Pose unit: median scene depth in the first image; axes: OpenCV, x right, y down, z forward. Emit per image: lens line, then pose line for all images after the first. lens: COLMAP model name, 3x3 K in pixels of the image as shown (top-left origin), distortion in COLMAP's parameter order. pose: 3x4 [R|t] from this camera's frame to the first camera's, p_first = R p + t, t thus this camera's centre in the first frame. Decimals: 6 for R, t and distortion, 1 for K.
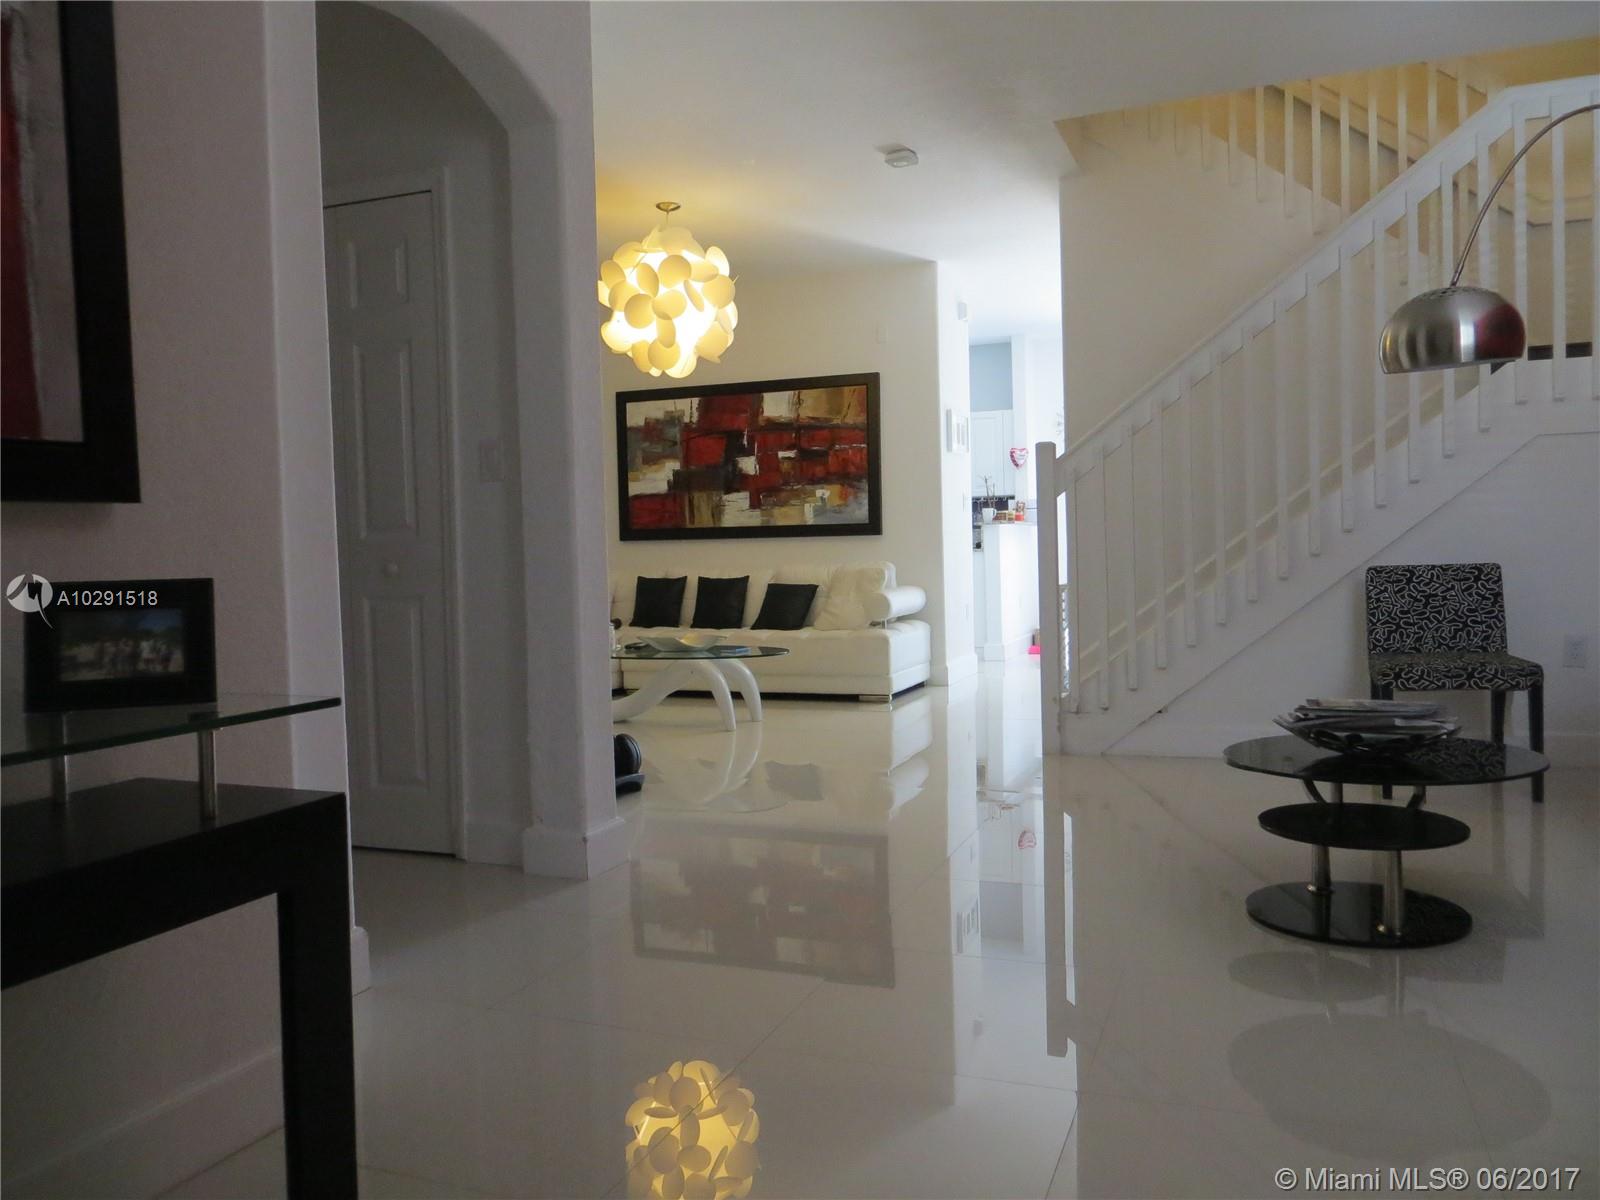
lens RADIAL K [[1201.4, 0, 797.7], [0, 1201.4, 599.2], [0, 0, 1]] dist [-0.019402, 0.004451]
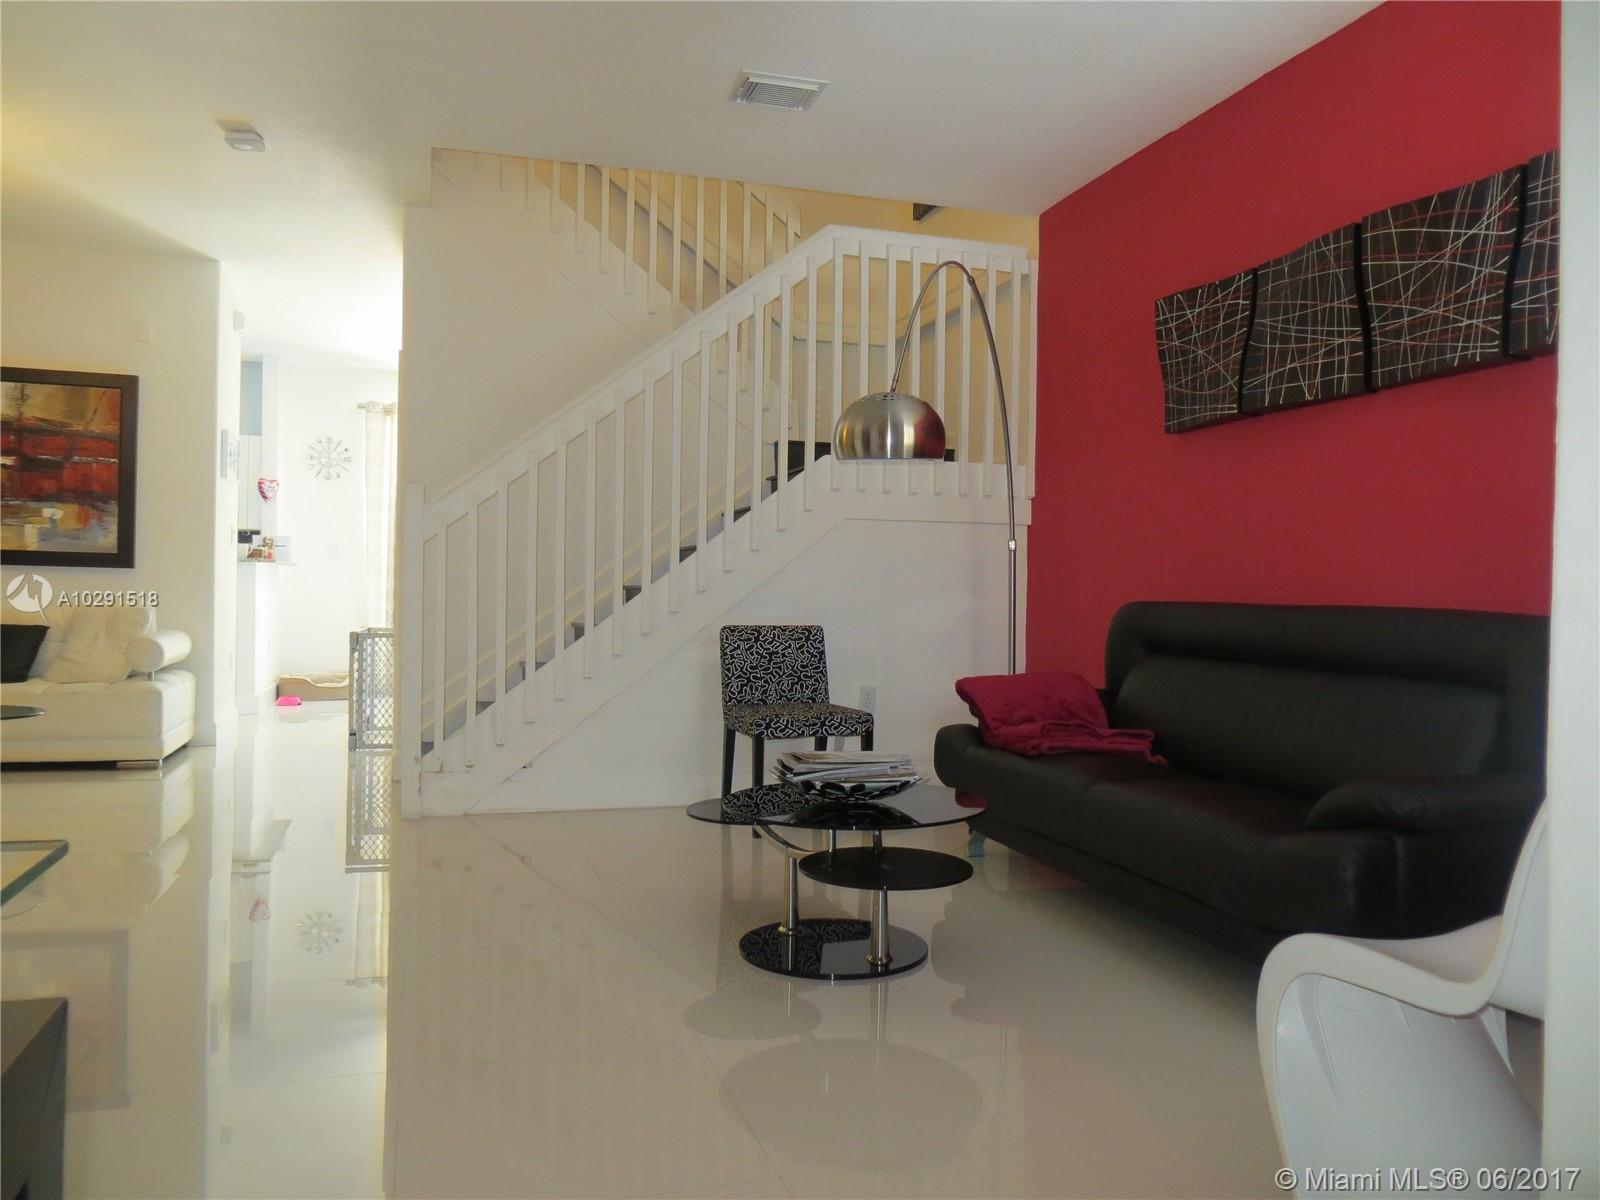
lens RADIAL K [[1201.4, 0, 797.7], [0, 1201.4, 599.2], [0, 0, 1]] dist [-0.019402, 0.004451]
pose [[0.778068, 0.037301, 0.627072, -0.105030], [-0.014484, 0.999035, -0.041455, -0.004421], [-0.628013, 0.023173, 0.777858, 0.065198]]
